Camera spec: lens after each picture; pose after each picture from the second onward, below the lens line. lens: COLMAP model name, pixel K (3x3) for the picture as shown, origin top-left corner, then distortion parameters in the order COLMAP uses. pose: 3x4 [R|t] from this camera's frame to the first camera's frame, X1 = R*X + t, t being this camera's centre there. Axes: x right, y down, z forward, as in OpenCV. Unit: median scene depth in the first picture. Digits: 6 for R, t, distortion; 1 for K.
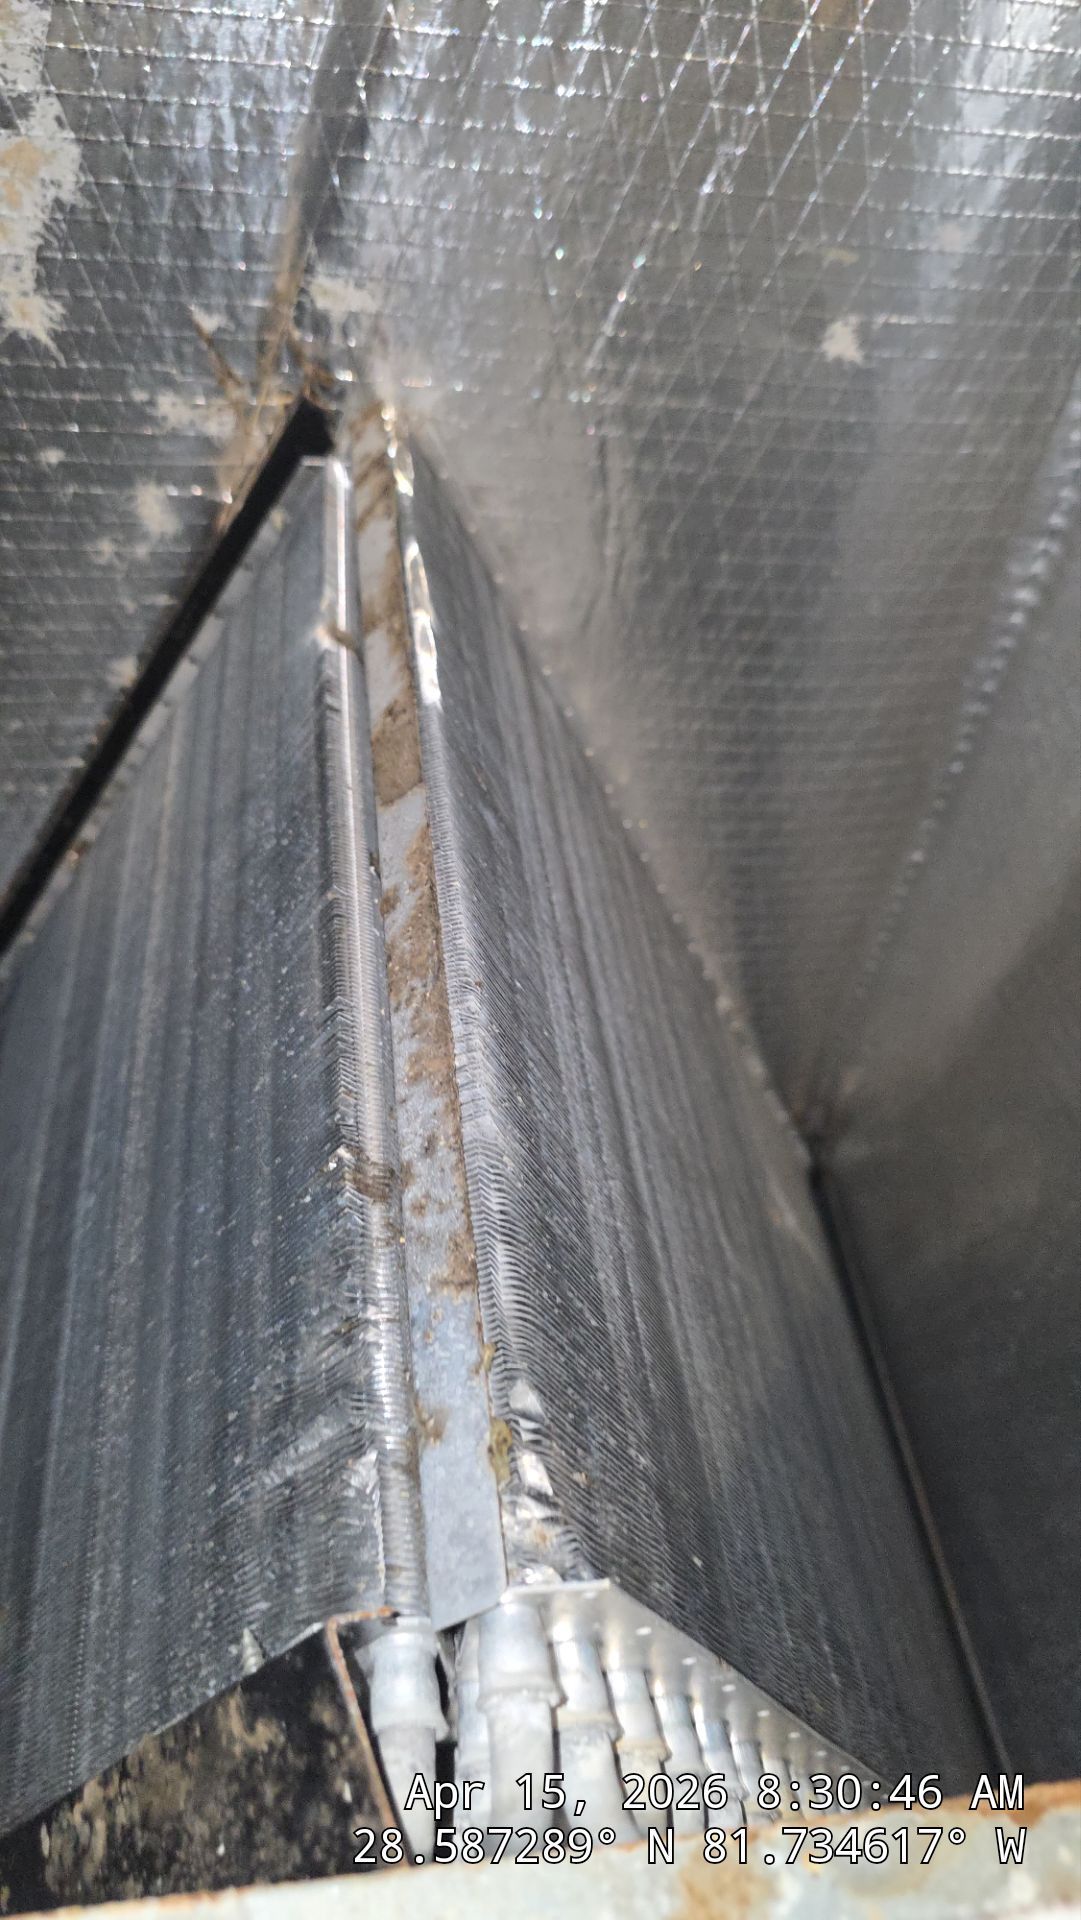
lens RADIAL K [[1341.4, 0, 519.0], [0, 1341.4, 965.7], [0, 0, 1]] dist [0.090169, -0.173392]
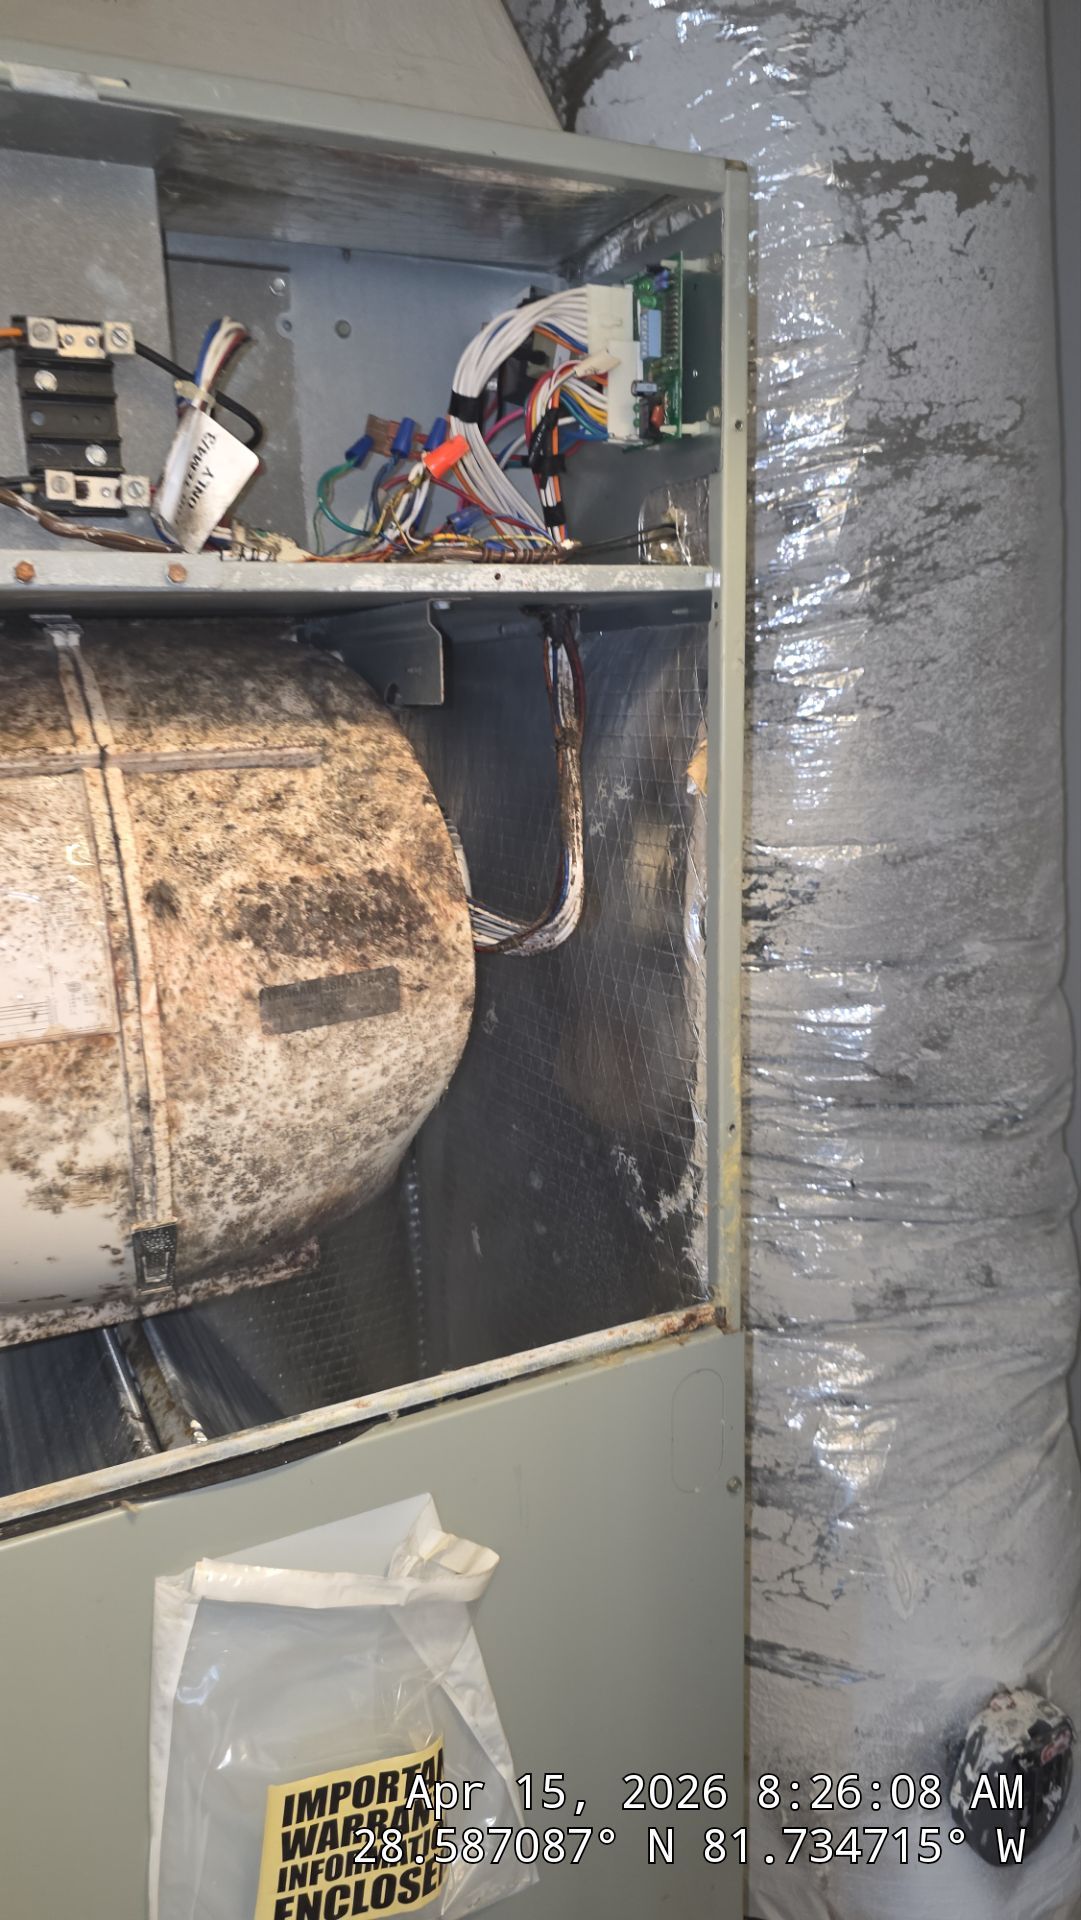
lens RADIAL K [[1308.8, 0, 542.6], [0, 1308.8, 966.8], [0, 0, 1]] dist [0.031194, -0.037777]
pose [[0.932404, -0.198204, 0.302221, 0.039624], [0.328660, 0.812856, -0.480883, 1.034694], [-0.150349, 0.547705, 0.823052, -2.022444]]
